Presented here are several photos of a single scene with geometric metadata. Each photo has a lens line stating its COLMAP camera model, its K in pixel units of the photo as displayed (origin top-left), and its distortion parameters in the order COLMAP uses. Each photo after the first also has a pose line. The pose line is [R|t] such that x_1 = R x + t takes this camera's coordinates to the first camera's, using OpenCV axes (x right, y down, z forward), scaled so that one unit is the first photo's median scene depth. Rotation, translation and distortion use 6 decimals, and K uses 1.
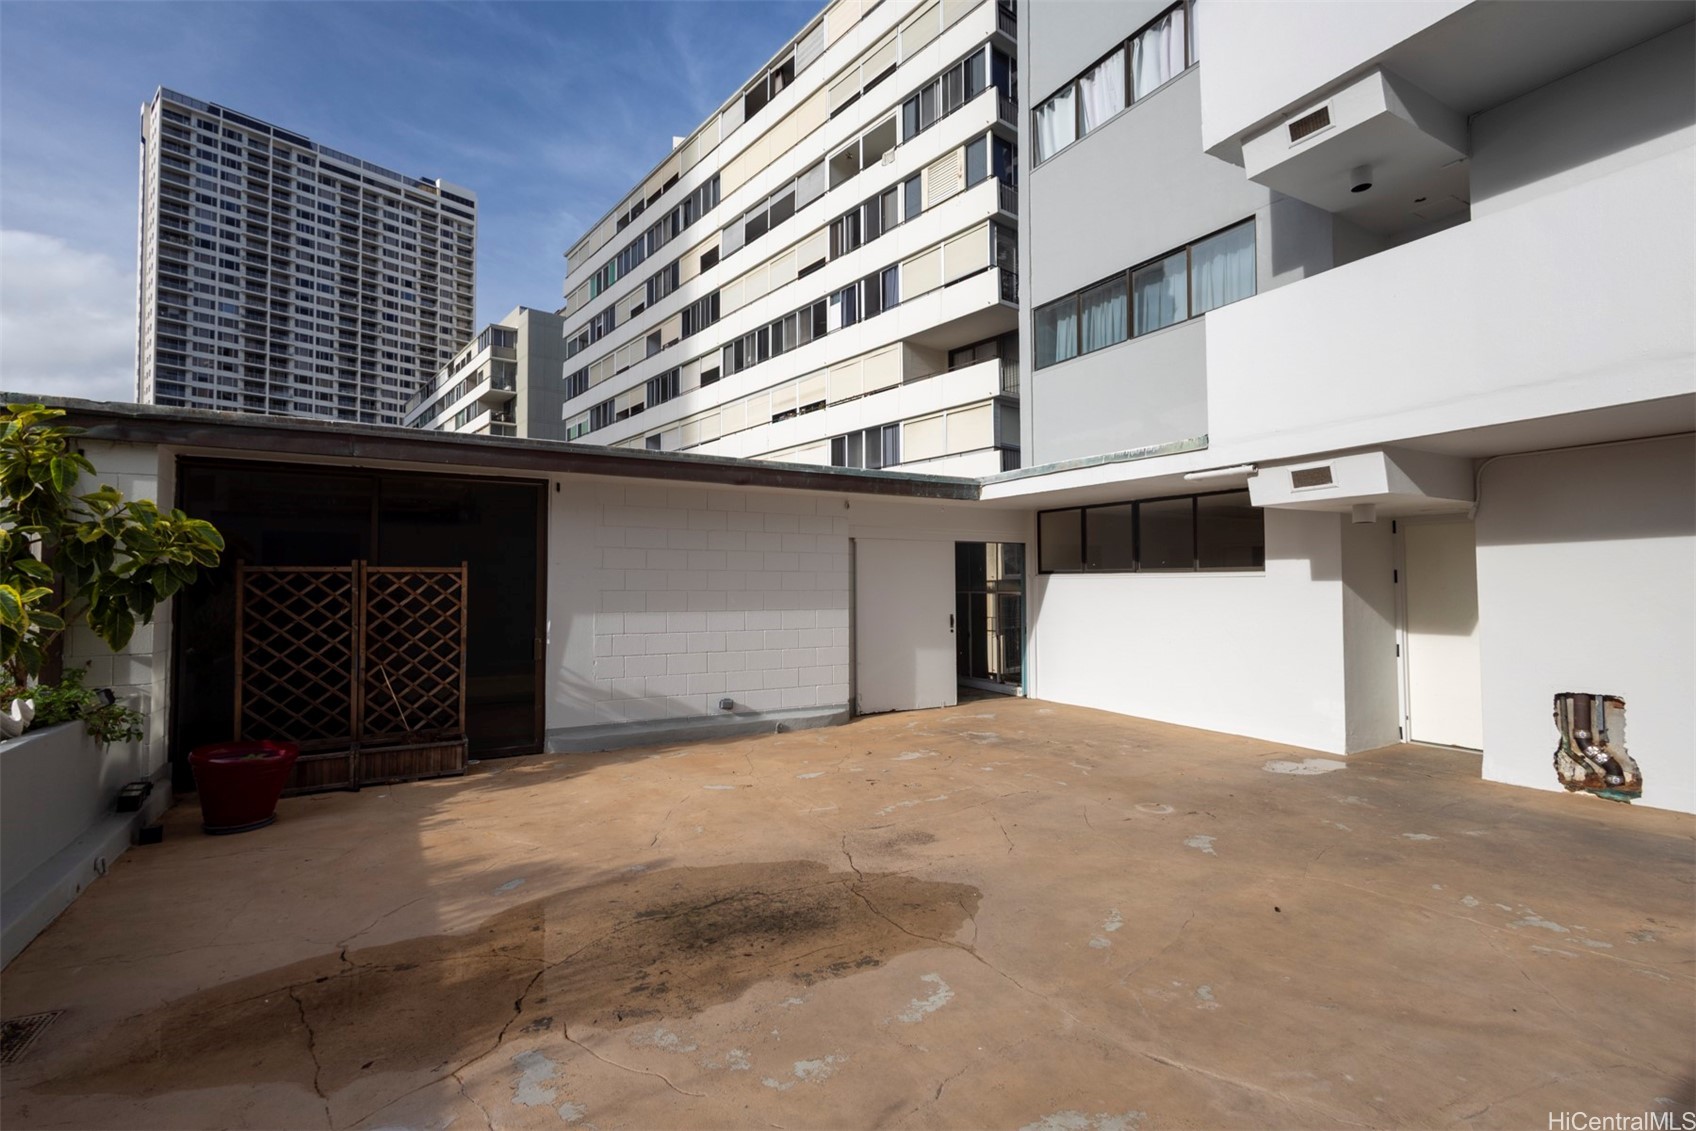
lens RADIAL K [[777.9, 0, 848.0], [0, 777.9, 565.5], [0, 0, 1]] dist [0.009248, -0.000444]
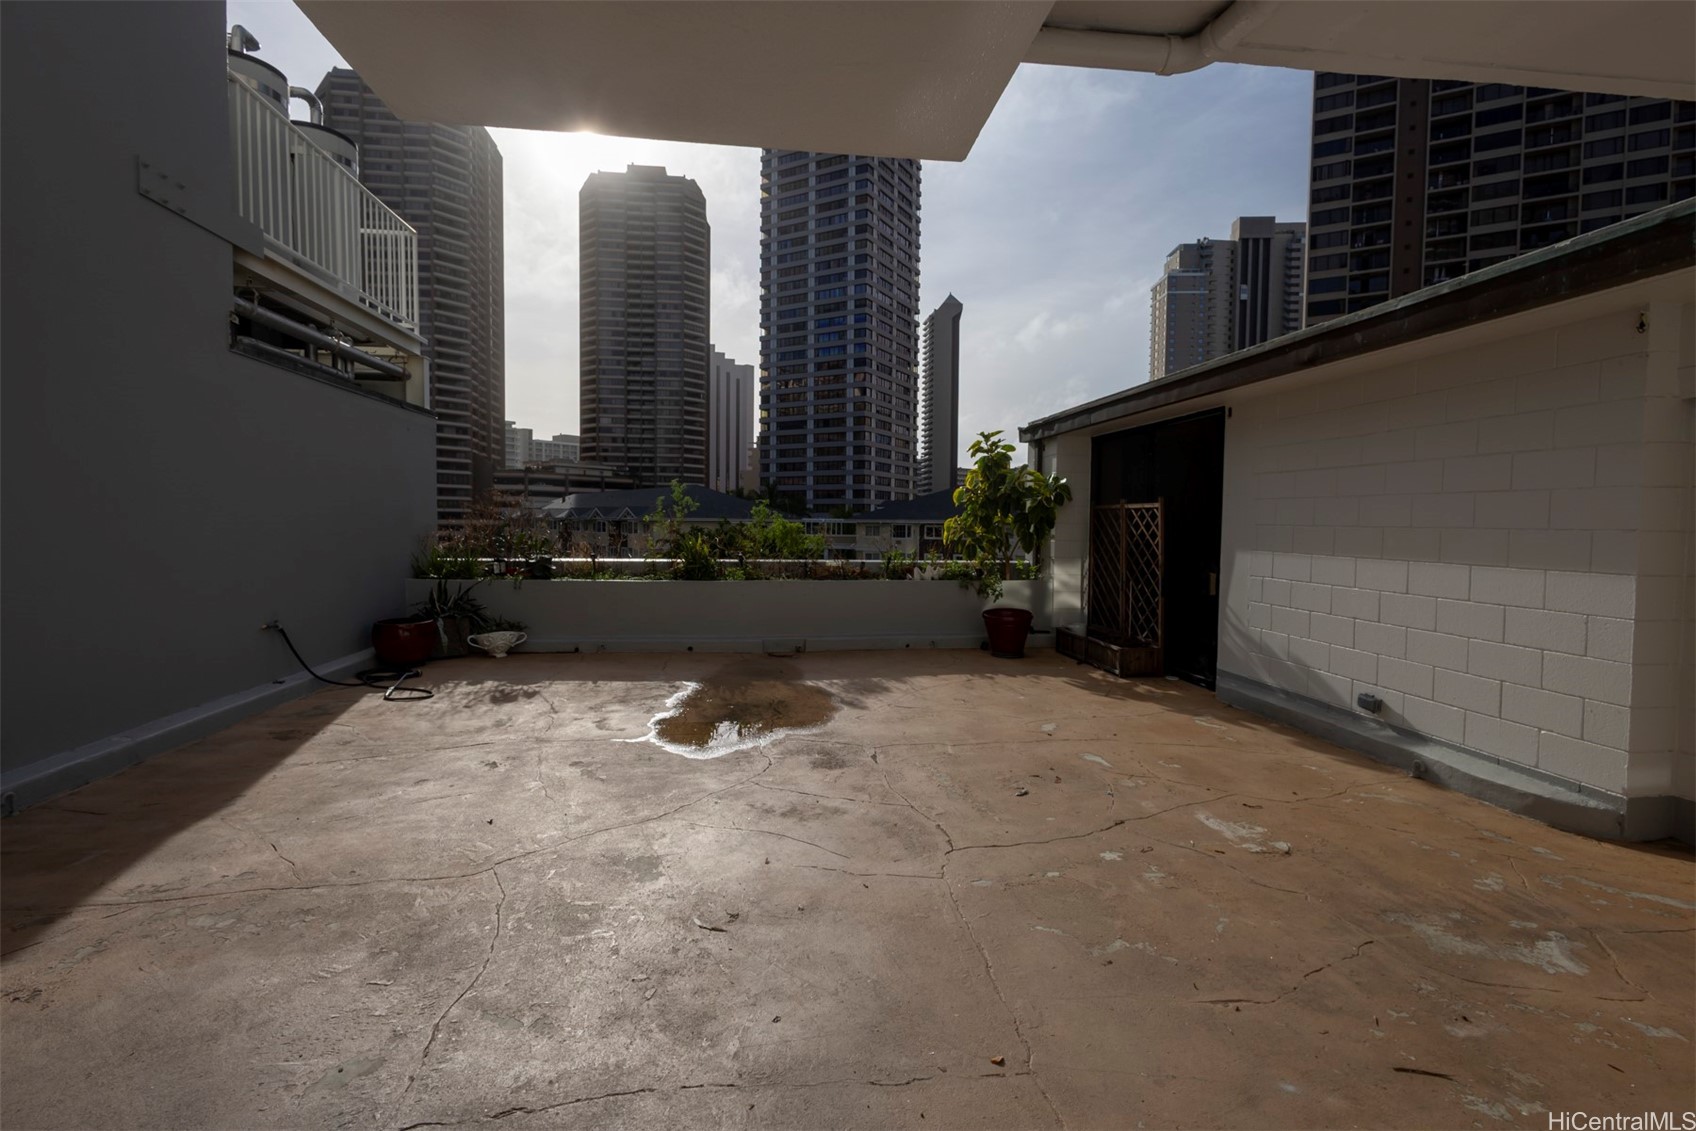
lens RADIAL K [[778.3, 0, 845.3], [0, 778.3, 556.3], [0, 0, 1]] dist [0.009262, -0.000844]
pose [[-0.393629, 0.040652, -0.918370, 0.668304], [0.016785, 0.999173, 0.037035, 0.027553], [0.919116, -0.000837, -0.393986, 0.944463]]
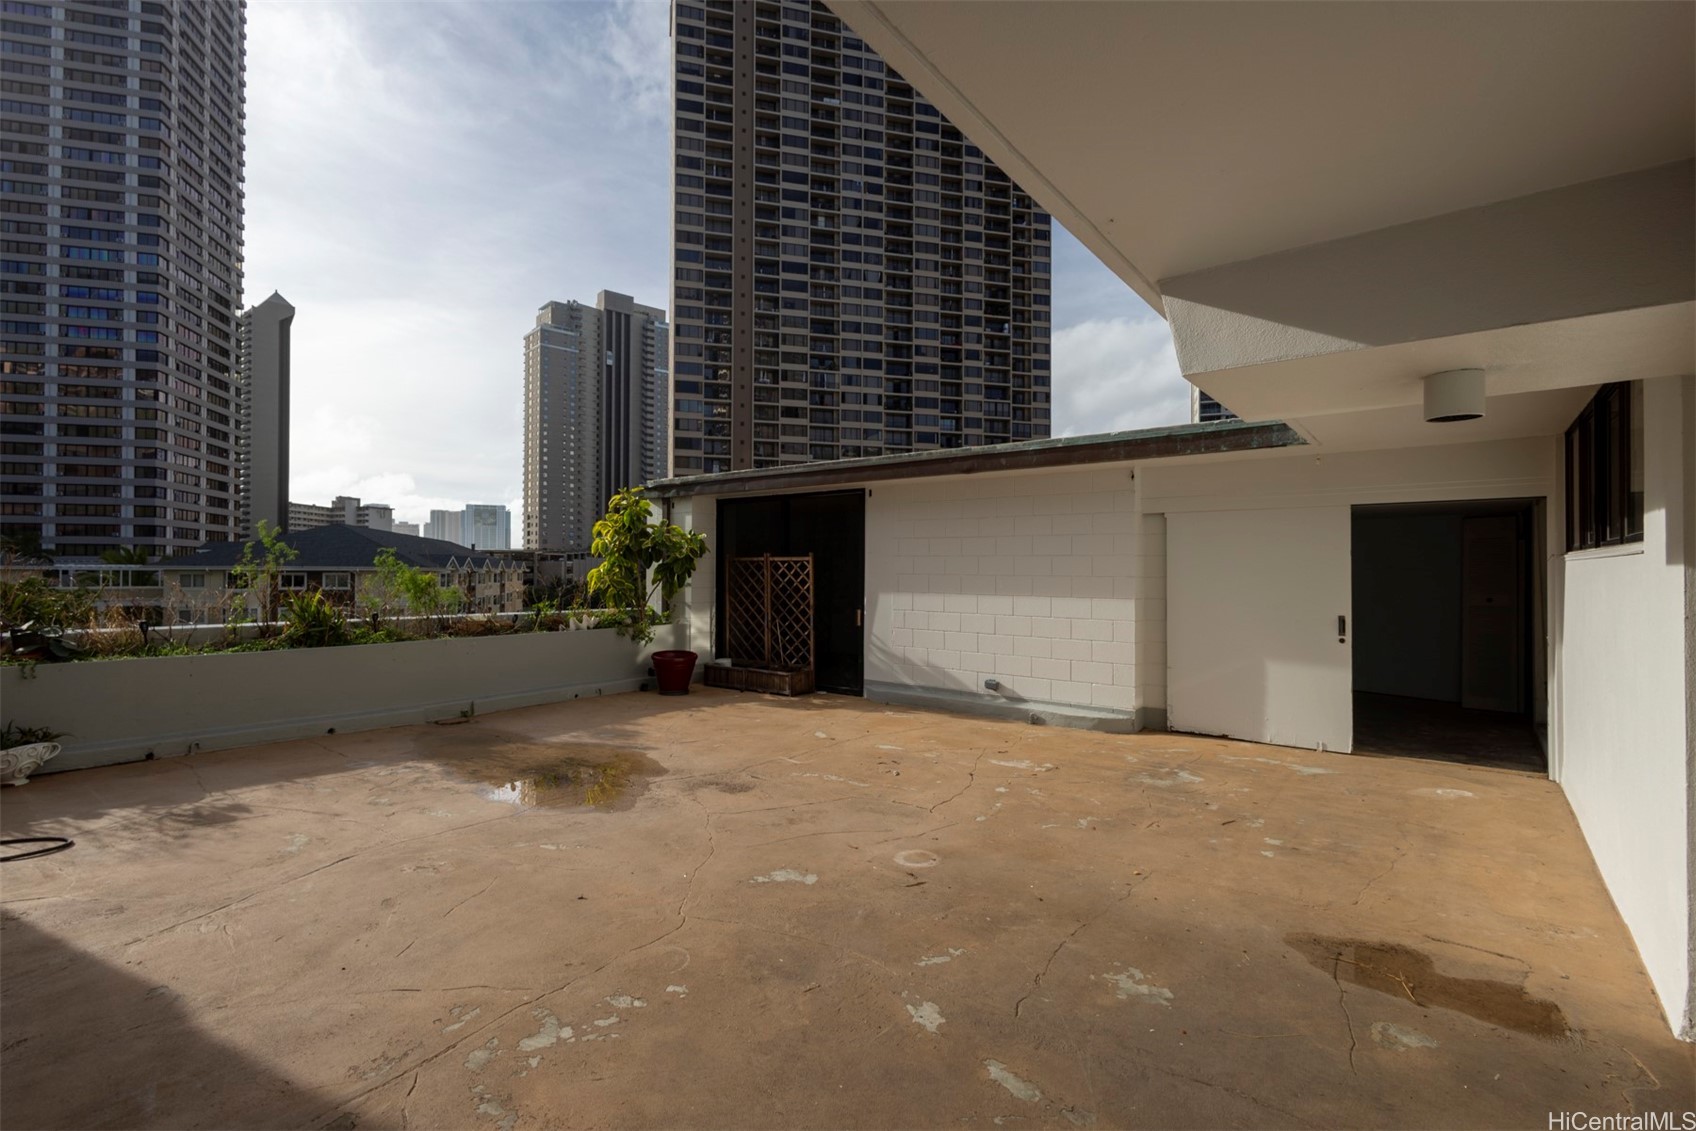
lens RADIAL K [[777.9, 0, 848.0], [0, 777.9, 565.5], [0, 0, 1]] dist [0.009248, -0.000444]
pose [[0.366656, -0.002036, -0.930354, 0.813213], [0.019811, 0.999788, 0.005620, 0.010584], [0.930146, -0.020492, 0.366619, 0.490349]]
